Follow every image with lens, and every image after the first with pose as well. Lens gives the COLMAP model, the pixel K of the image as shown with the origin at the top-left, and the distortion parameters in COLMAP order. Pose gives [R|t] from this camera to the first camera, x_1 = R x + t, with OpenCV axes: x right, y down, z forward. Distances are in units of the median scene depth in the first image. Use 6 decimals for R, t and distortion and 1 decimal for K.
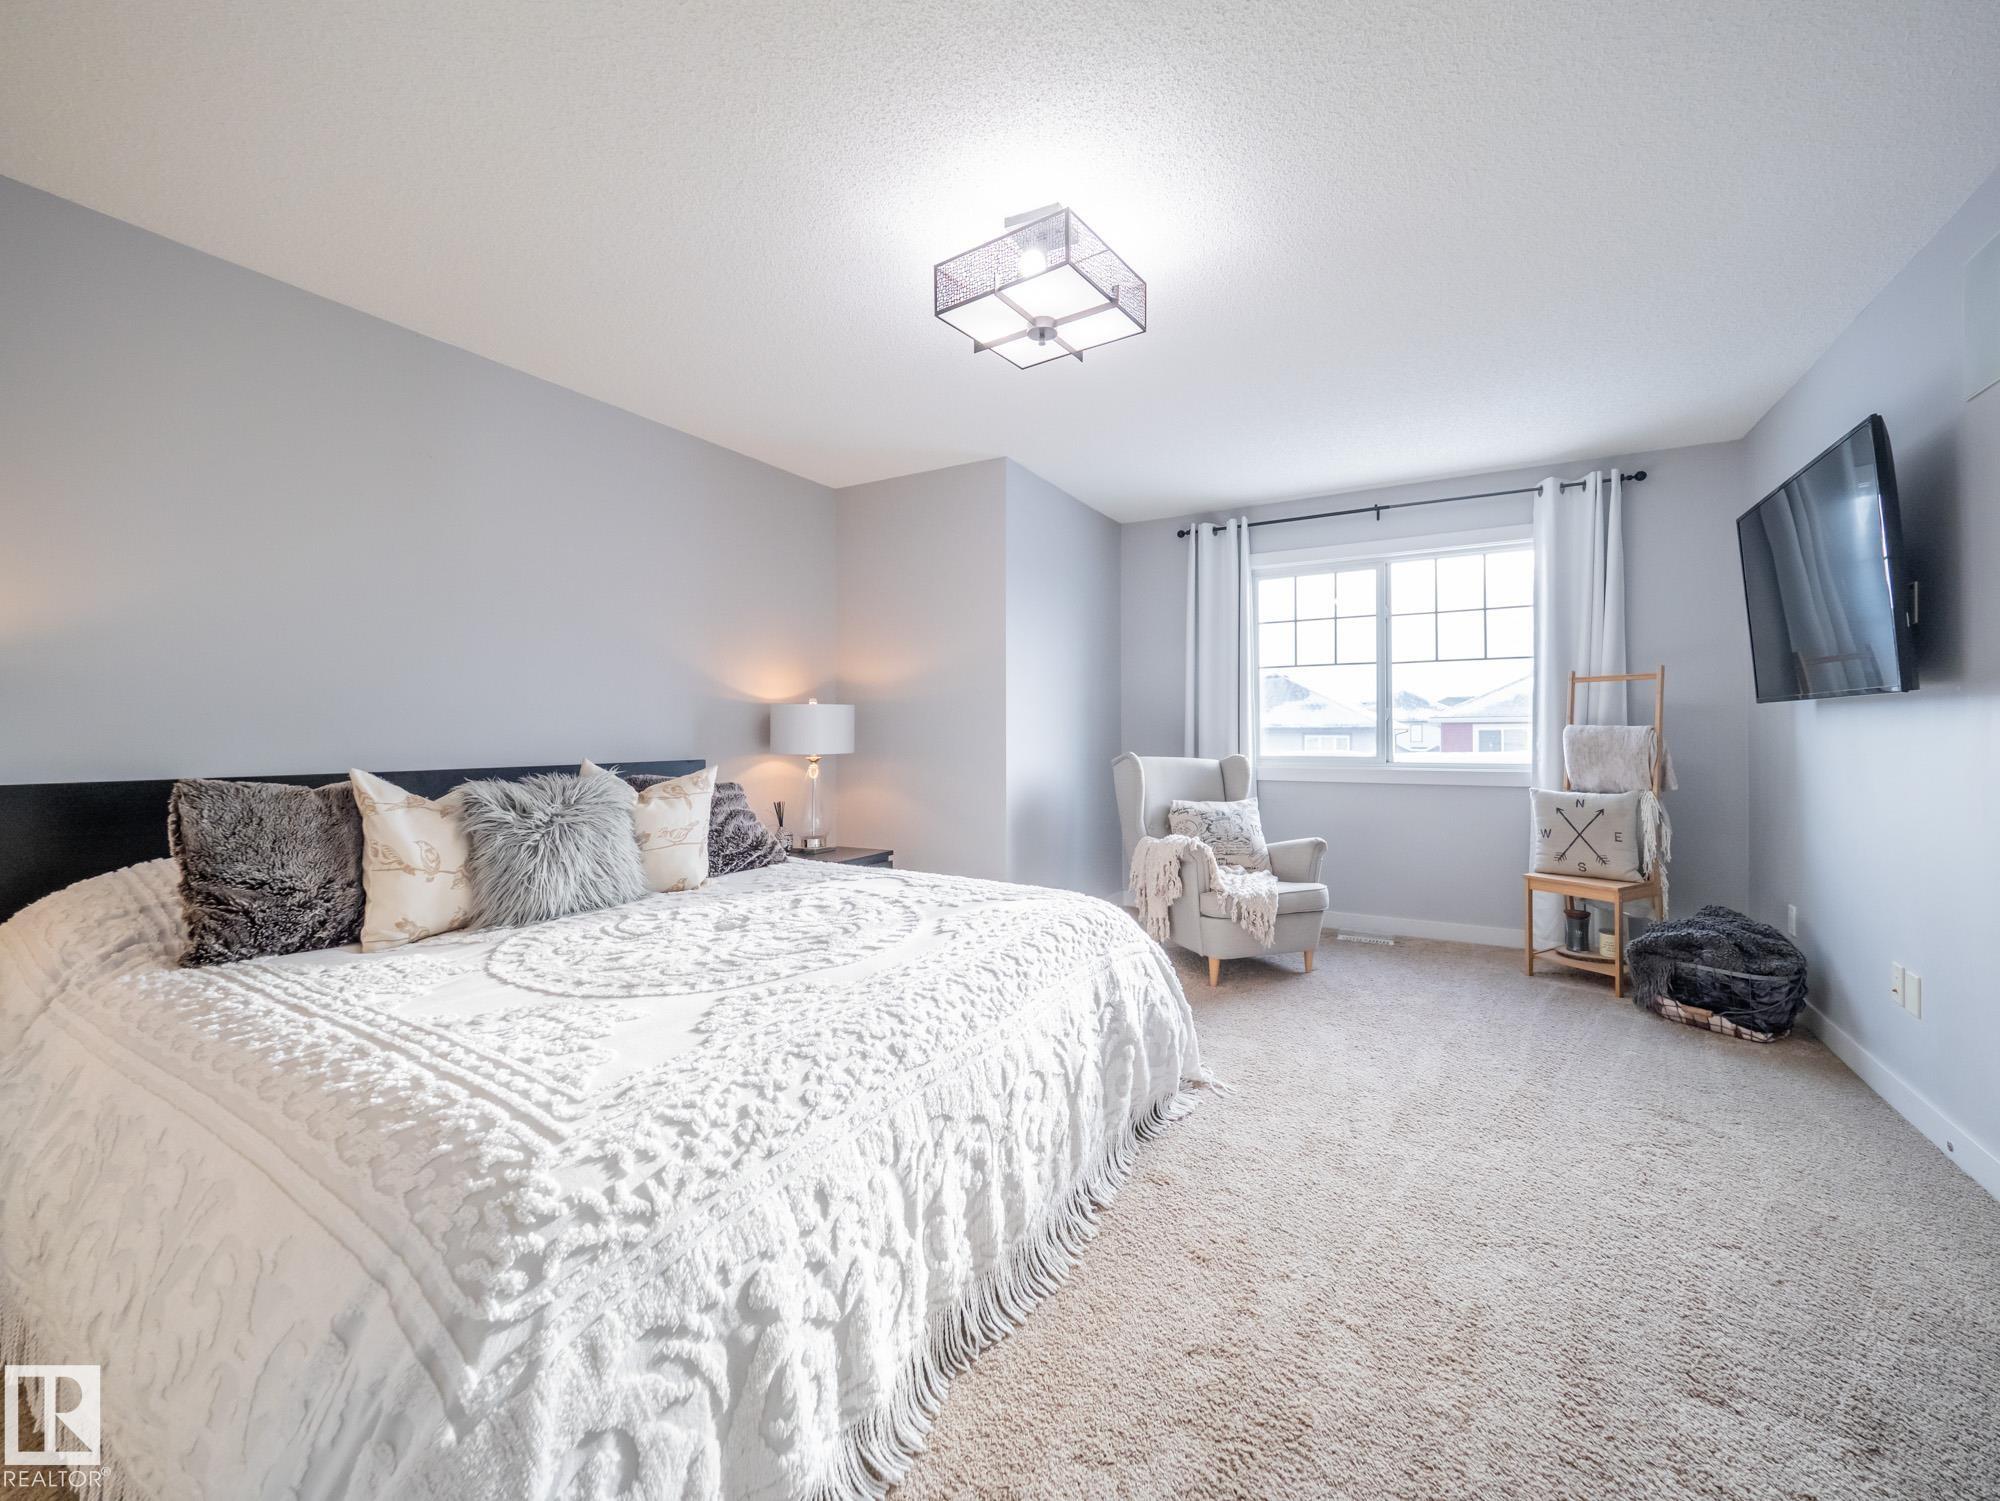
lens RADIAL K [[841.9, 0, 1006.0], [0, 841.9, 712.1], [0, 0, 1]] dist [-0.019849, 0.005695]
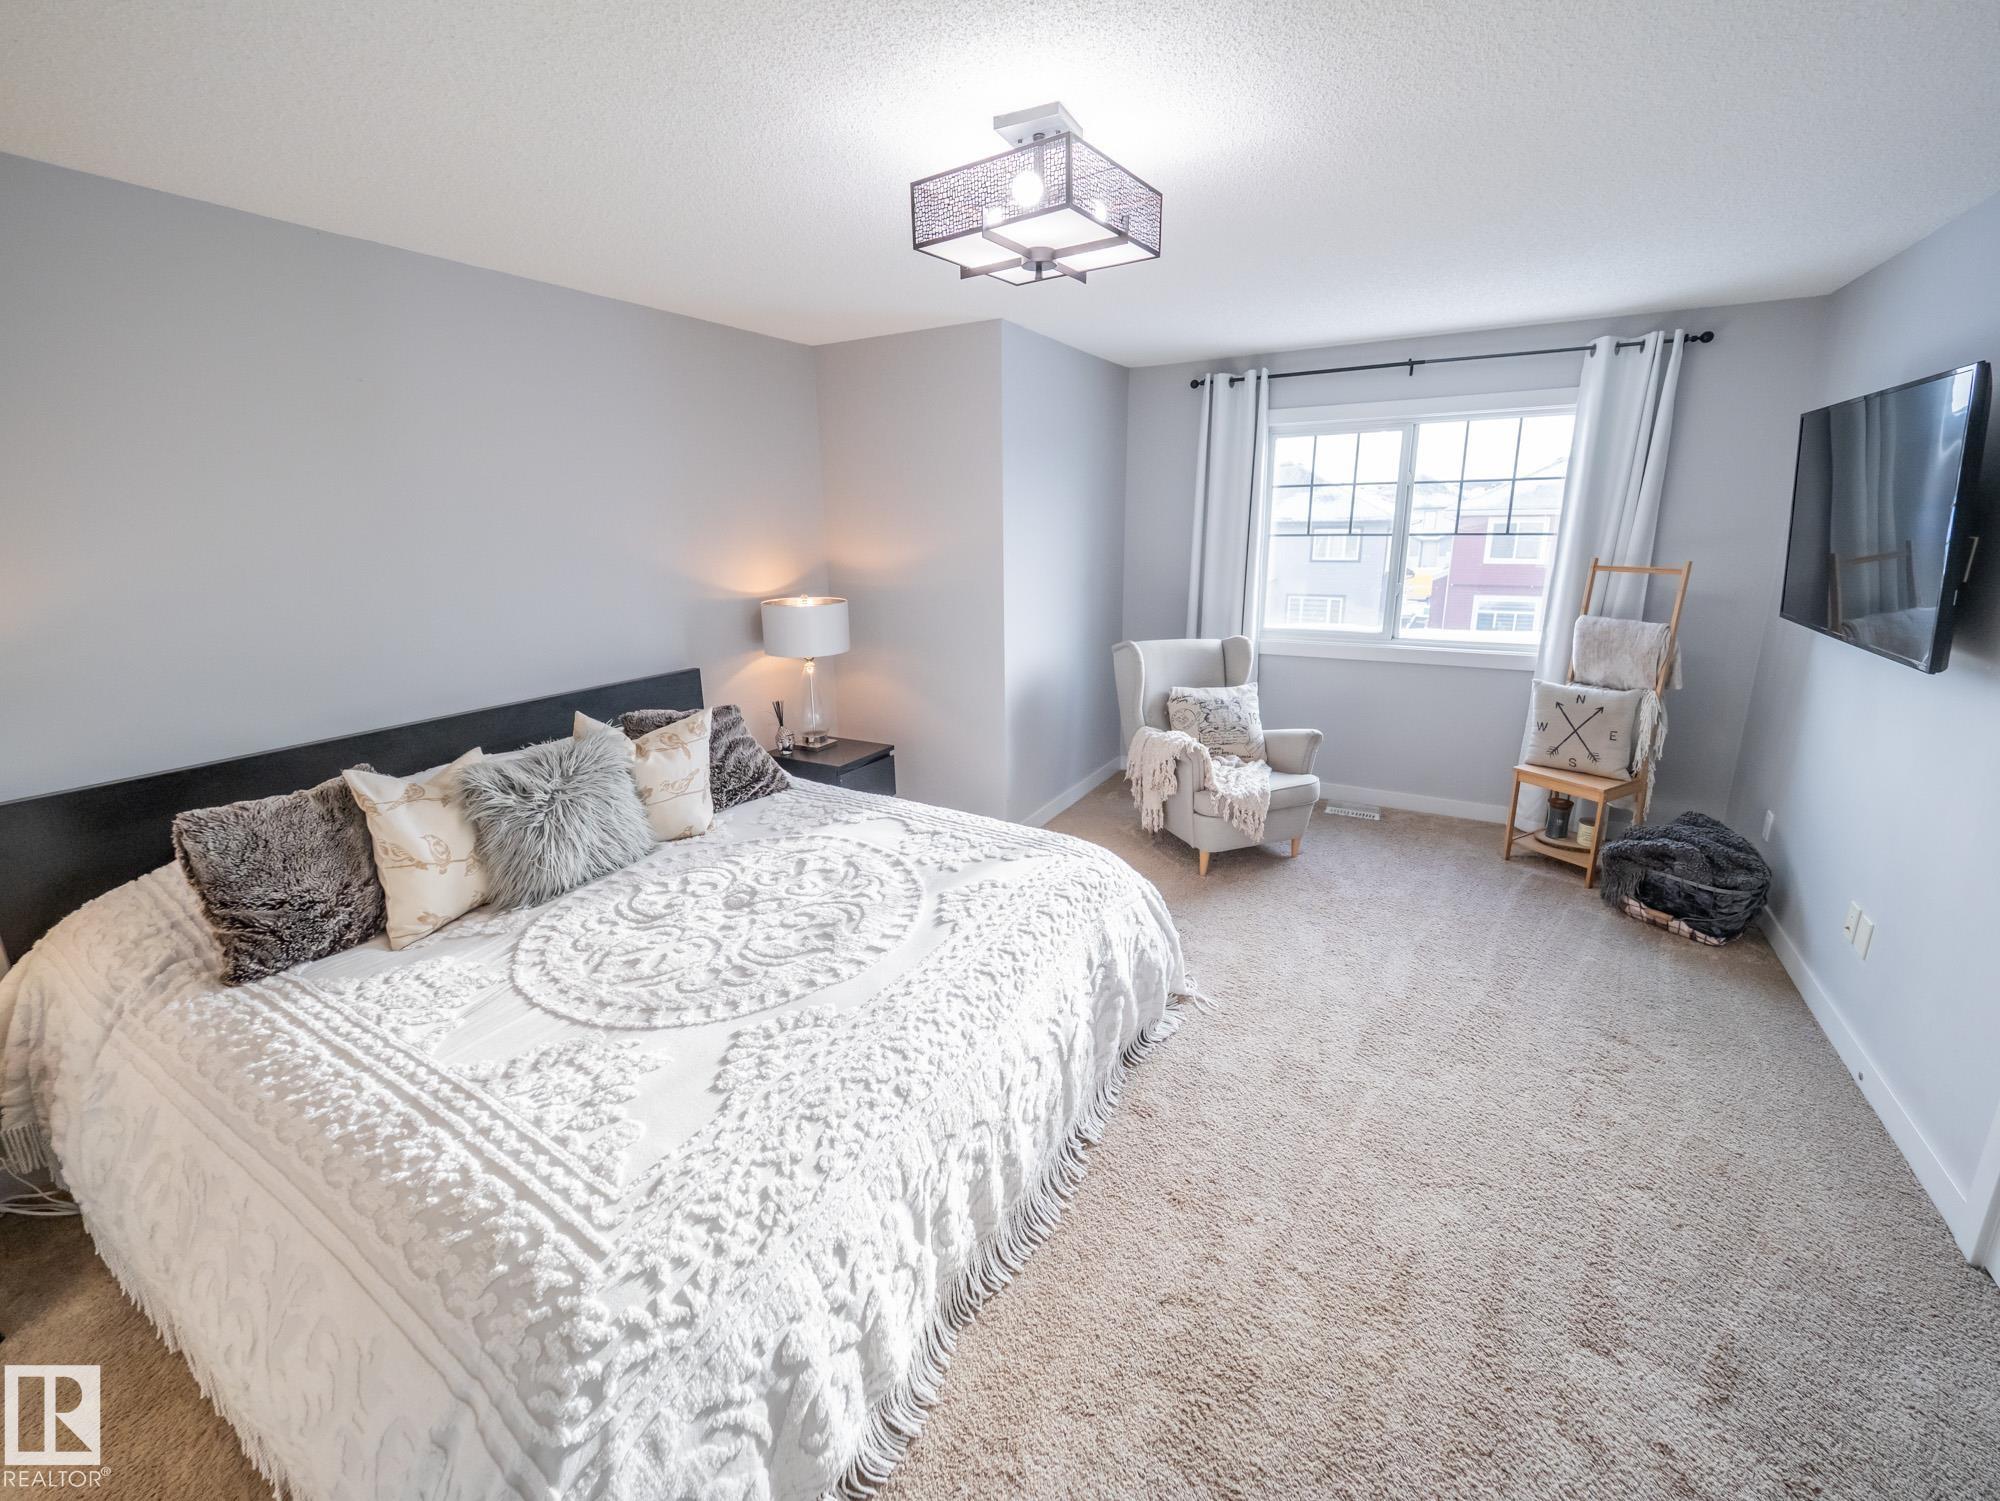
lens RADIAL K [[841.9, 0, 1004.6], [0, 841.9, 766.6], [0, 0, 1]] dist [-0.019849, 0.005695]
pose [[0.999962, -0.008058, -0.003207, 0.007155], [0.008609, 0.967055, 0.254423, -0.211673], [0.001051, -0.254441, 0.967088, 0.044734]]
